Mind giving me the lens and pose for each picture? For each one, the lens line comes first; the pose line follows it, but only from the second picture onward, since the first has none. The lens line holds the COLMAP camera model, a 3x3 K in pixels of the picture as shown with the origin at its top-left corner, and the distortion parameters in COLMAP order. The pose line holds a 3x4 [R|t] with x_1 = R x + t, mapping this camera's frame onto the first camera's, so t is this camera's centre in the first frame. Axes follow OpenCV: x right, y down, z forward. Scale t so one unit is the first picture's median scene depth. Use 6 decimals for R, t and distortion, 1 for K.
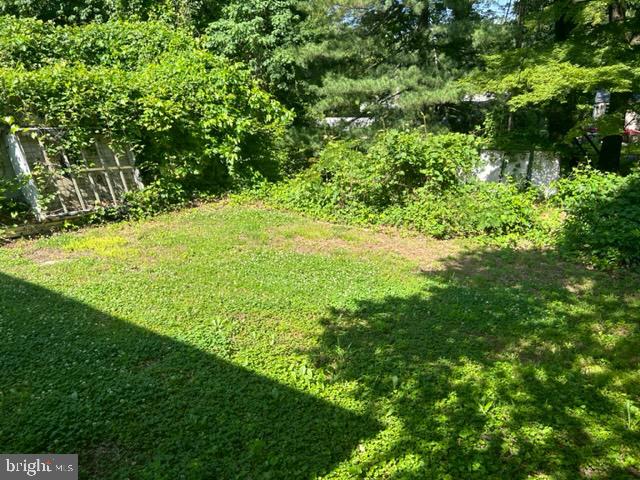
lens RADIAL K [[491.4, 0, 330.7], [0, 491.4, 231.4], [0, 0, 1]] dist [0.089448, -0.133744]
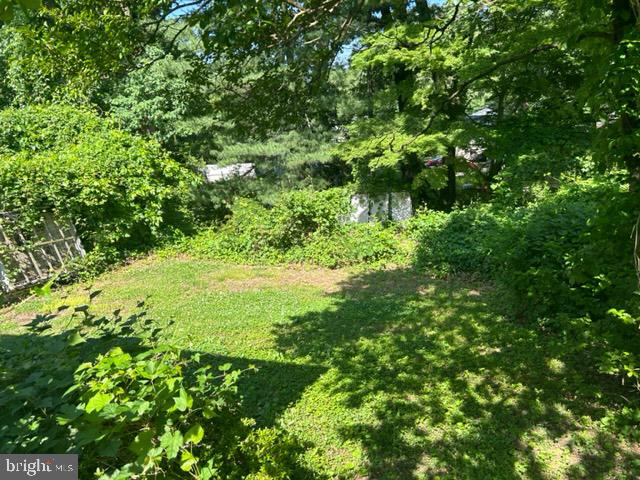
lens RADIAL K [[491.4, 0, 330.7], [0, 491.4, 231.4], [0, 0, 1]] dist [0.089448, -0.133744]
pose [[0.965255, -0.090800, 0.245027, -0.099344], [0.107060, 0.992793, -0.053849, -0.013969], [-0.238371, 0.078211, 0.968020, -0.292991]]
